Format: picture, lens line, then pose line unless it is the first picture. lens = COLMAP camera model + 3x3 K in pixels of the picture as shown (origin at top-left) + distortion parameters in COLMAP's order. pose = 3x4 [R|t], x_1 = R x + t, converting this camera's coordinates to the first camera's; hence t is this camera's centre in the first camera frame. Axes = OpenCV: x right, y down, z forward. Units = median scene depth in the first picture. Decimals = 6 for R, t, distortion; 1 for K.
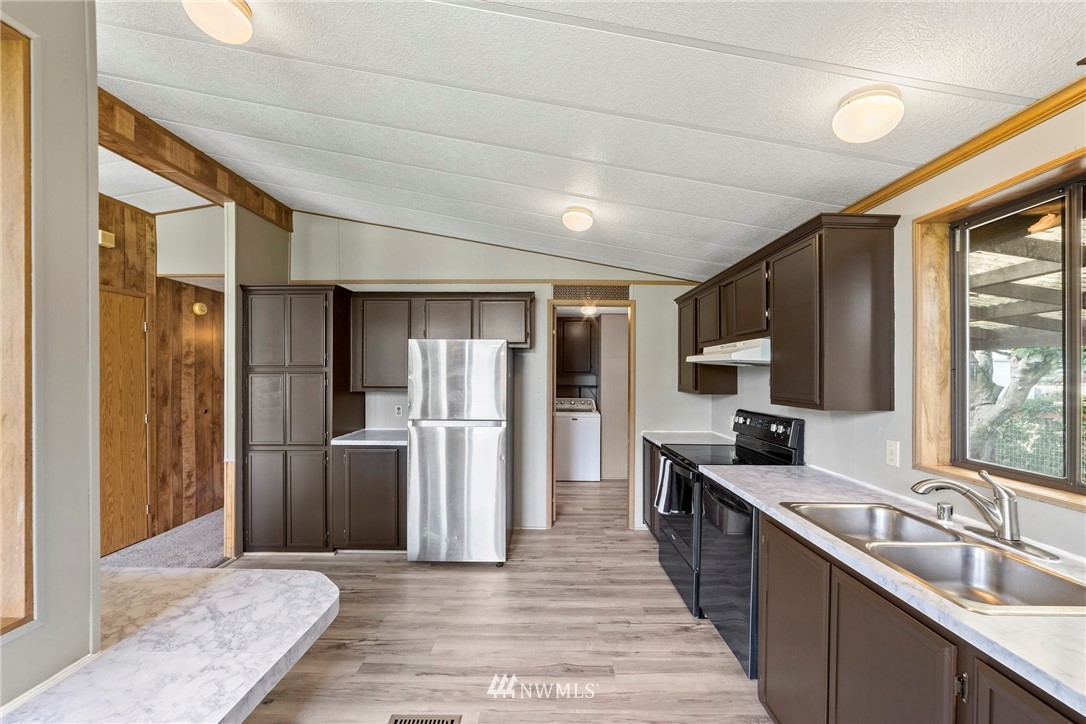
lens RADIAL K [[430.1, 0, 544.0], [0, 430.1, 384.9], [0, 0, 1]] dist [-0.013164, 0.000551]
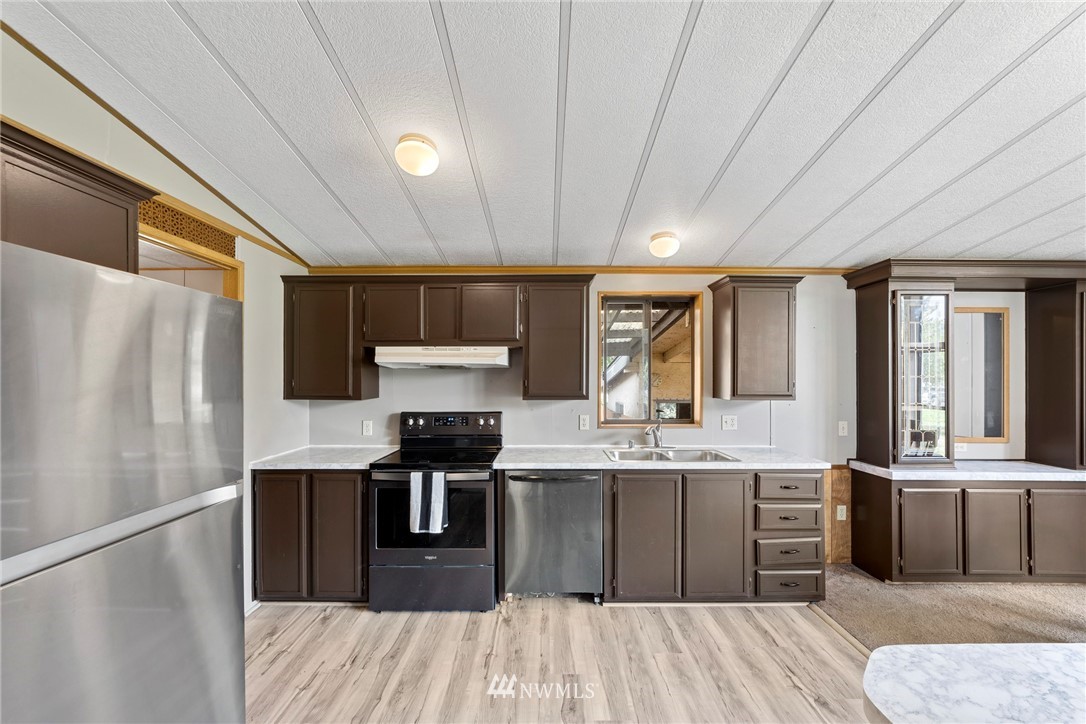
lens RADIAL K [[430.1, 0, 544.0], [0, 430.1, 384.9], [0, 0, 1]] dist [-0.013164, 0.000551]
pose [[-0.006017, -0.017667, 0.999826, -0.675014], [0.026803, 0.999482, 0.017823, -0.017700], [-0.999623, 0.026906, -0.005540, 0.866369]]
